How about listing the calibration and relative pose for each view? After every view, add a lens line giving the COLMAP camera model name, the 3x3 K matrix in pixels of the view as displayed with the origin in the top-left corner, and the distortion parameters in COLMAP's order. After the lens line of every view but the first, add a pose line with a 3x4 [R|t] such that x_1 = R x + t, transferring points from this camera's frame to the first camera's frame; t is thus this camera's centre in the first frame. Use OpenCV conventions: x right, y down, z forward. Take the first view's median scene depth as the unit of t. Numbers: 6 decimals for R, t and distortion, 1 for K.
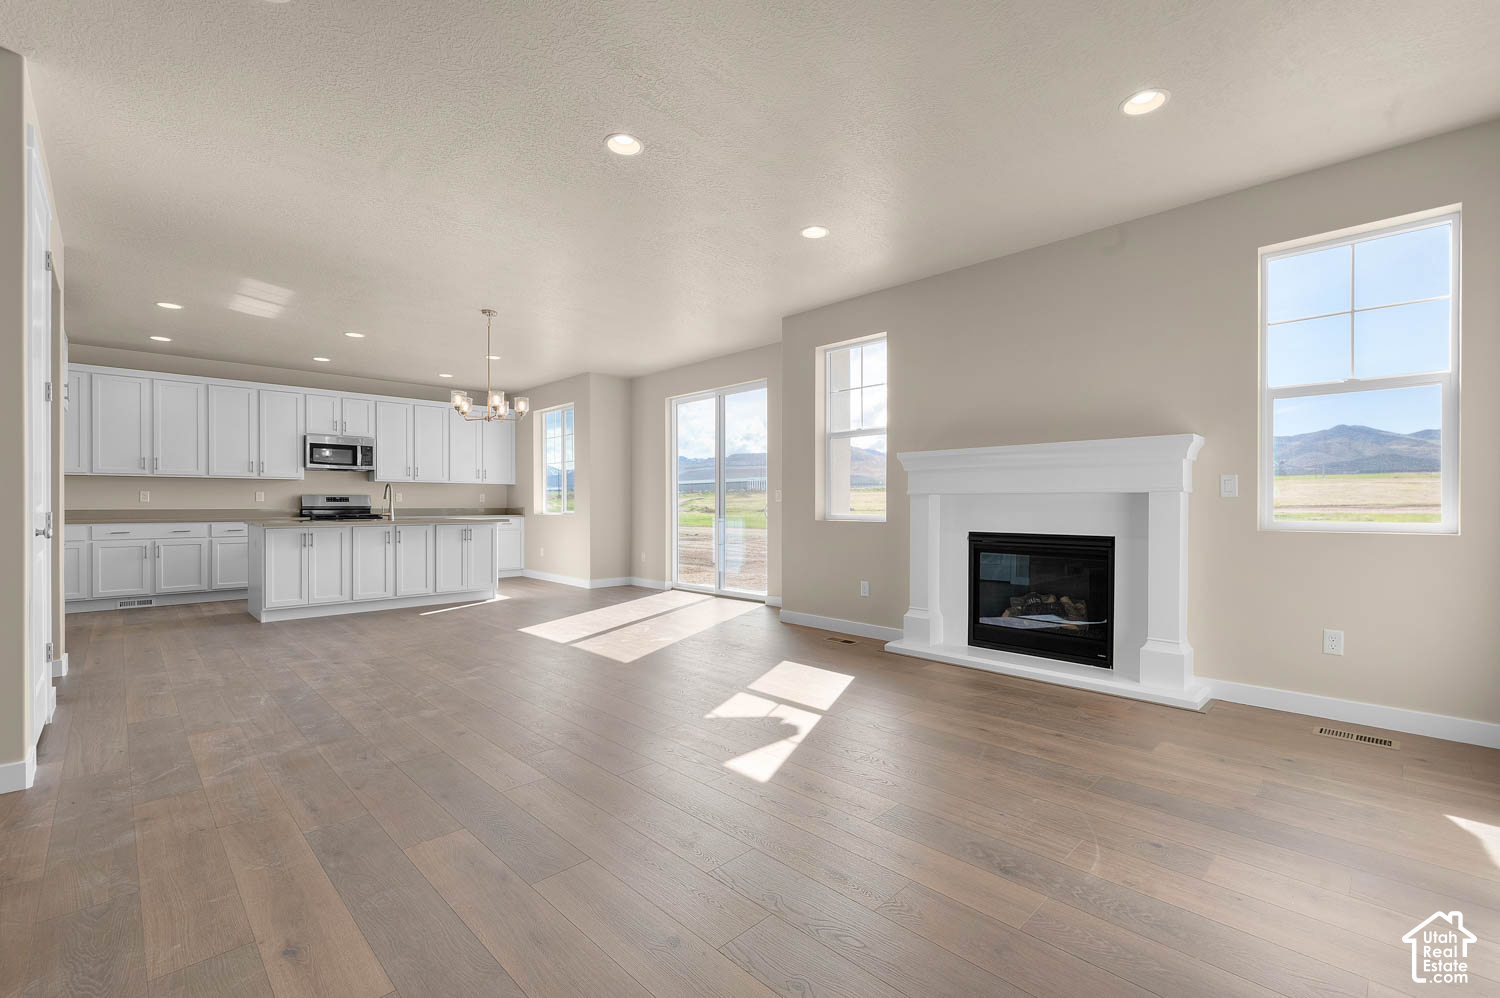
lens RADIAL K [[647.4, 0, 765.7], [0, 647.4, 506.0], [0, 0, 1]] dist [-0.001730, -0.001937]
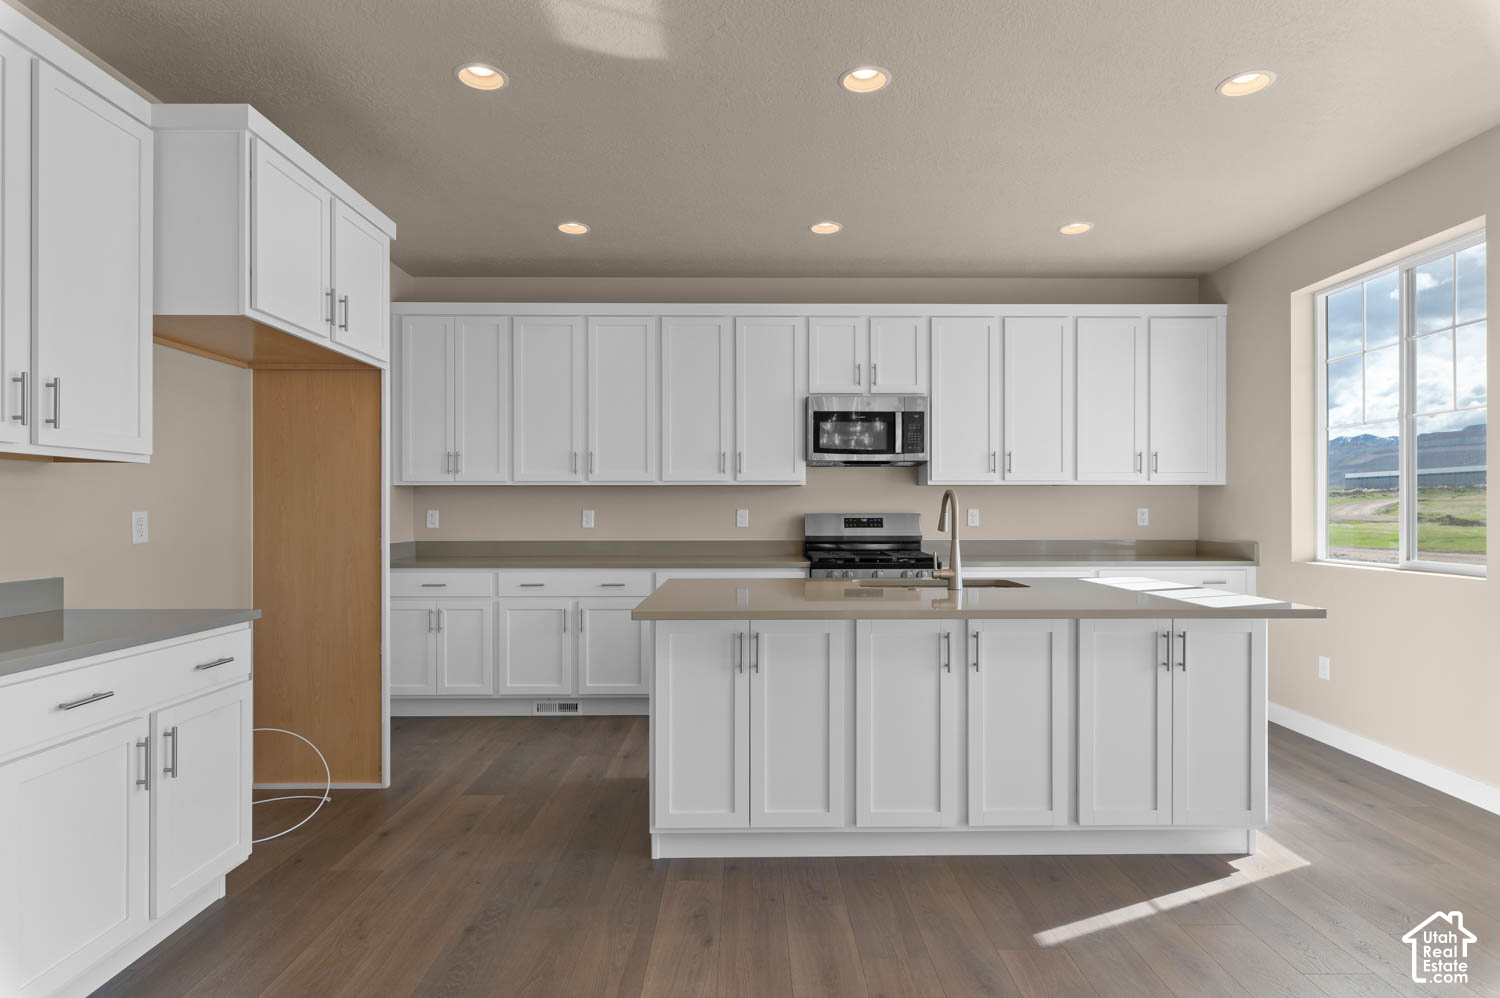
lens RADIAL K [[810.6, 0, 756.7], [0, 810.6, 512.0], [0, 0, 1]] dist [0.001961, 0.000822]
pose [[0.714964, 0.001715, -0.699159, -0.307199], [-0.001369, 0.999999, 0.001052, -0.020831], [0.699160, 0.000205, 0.714965, 0.538367]]
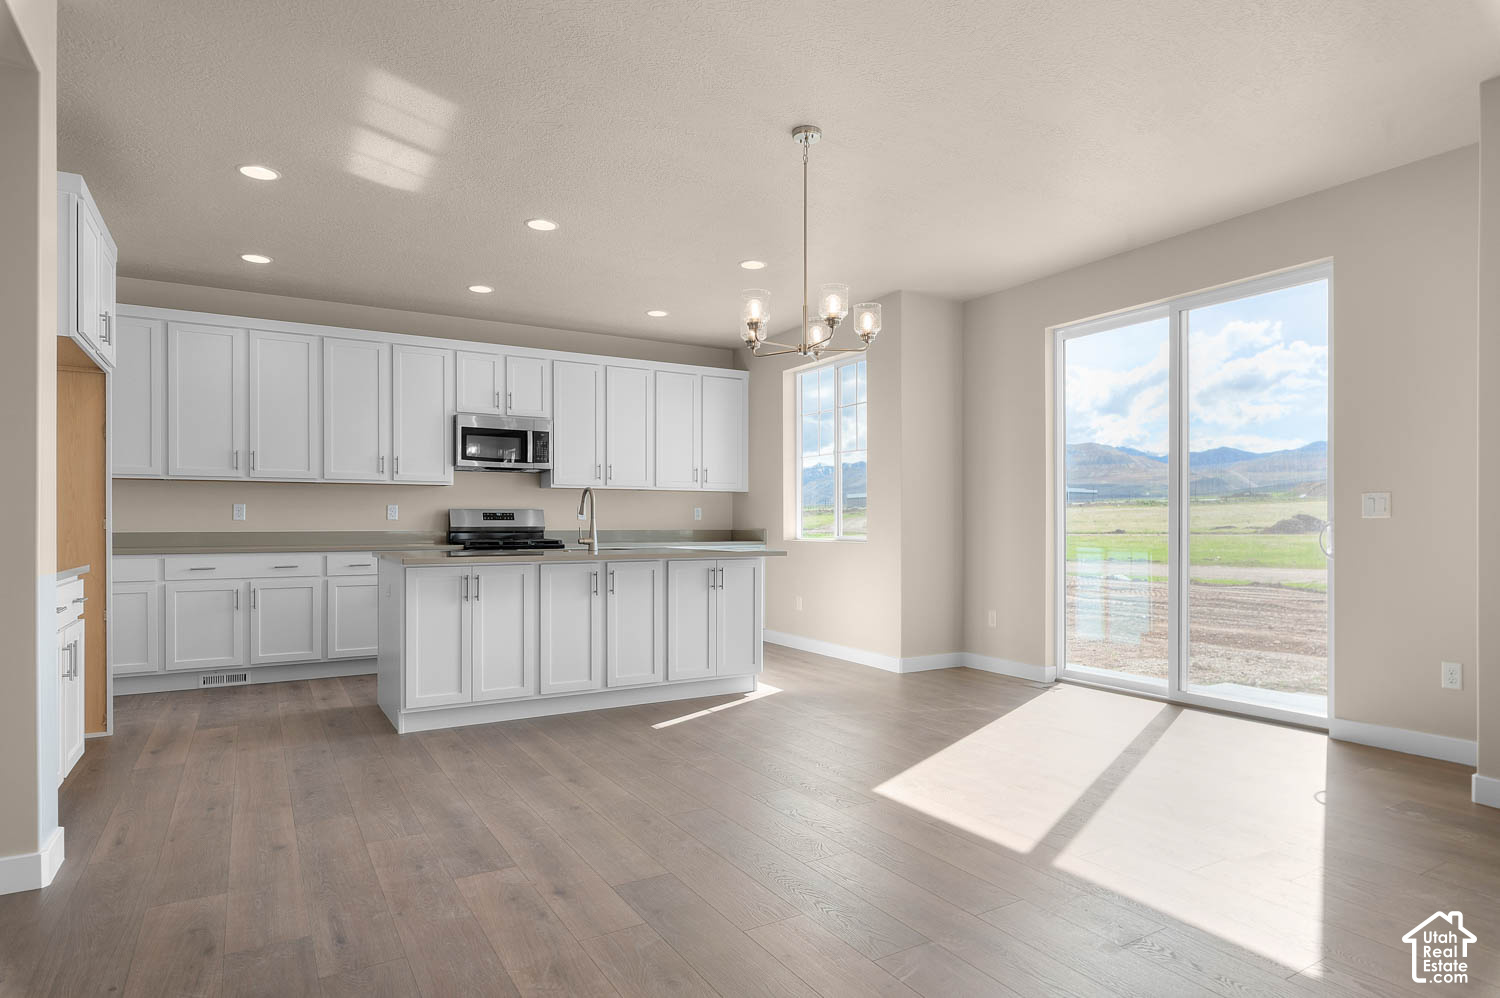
lens RADIAL K [[845.1, 0, 778.6], [0, 845.1, 527.9], [0, 0, 1]] dist [-0.009542, -0.000985]
pose [[0.974111, 0.001020, -0.226070, -0.225649], [-0.000595, 0.999998, 0.001946, -0.000589], [0.226071, -0.001761, 0.974109, 0.277420]]
